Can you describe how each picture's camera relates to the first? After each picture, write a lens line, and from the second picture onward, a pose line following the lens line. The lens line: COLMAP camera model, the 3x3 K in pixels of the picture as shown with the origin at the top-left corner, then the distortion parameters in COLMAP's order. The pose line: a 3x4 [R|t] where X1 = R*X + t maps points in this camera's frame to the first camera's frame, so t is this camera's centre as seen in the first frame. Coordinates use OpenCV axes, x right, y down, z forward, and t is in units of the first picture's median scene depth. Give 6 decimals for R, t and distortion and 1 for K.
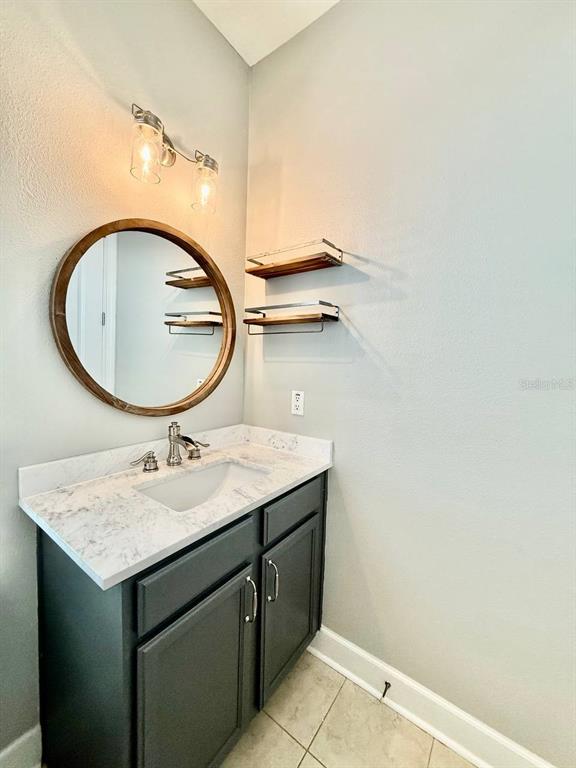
lens RADIAL K [[307.2, 0, 287.6], [0, 307.2, 384.2], [0, 0, 1]] dist [0.000921, 0.000210]
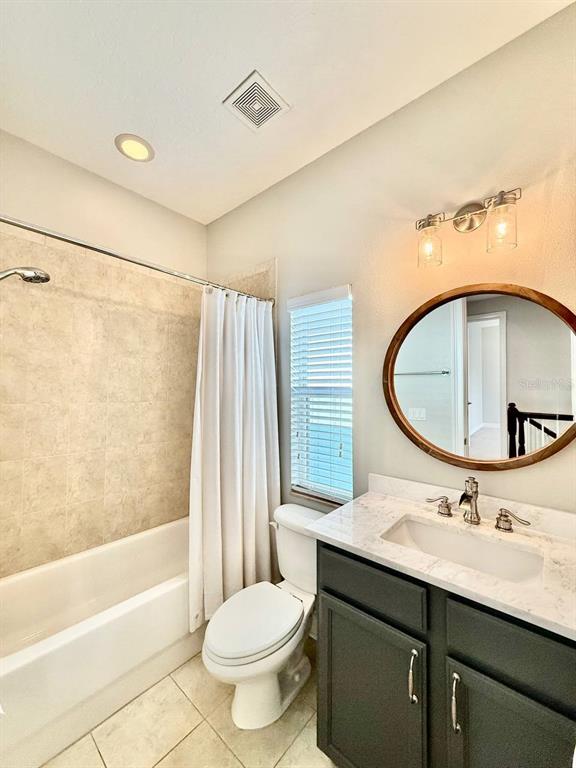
lens RADIAL K [[307.2, 0, 284.5], [0, 307.2, 380.1], [0, 0, 1]] dist [0.000921, 0.000210]
pose [[-0.078859, -0.052701, -0.995492, 0.729429], [-0.079866, 0.995726, -0.046387, -0.100142], [0.993681, 0.075848, -0.082731, 0.507468]]
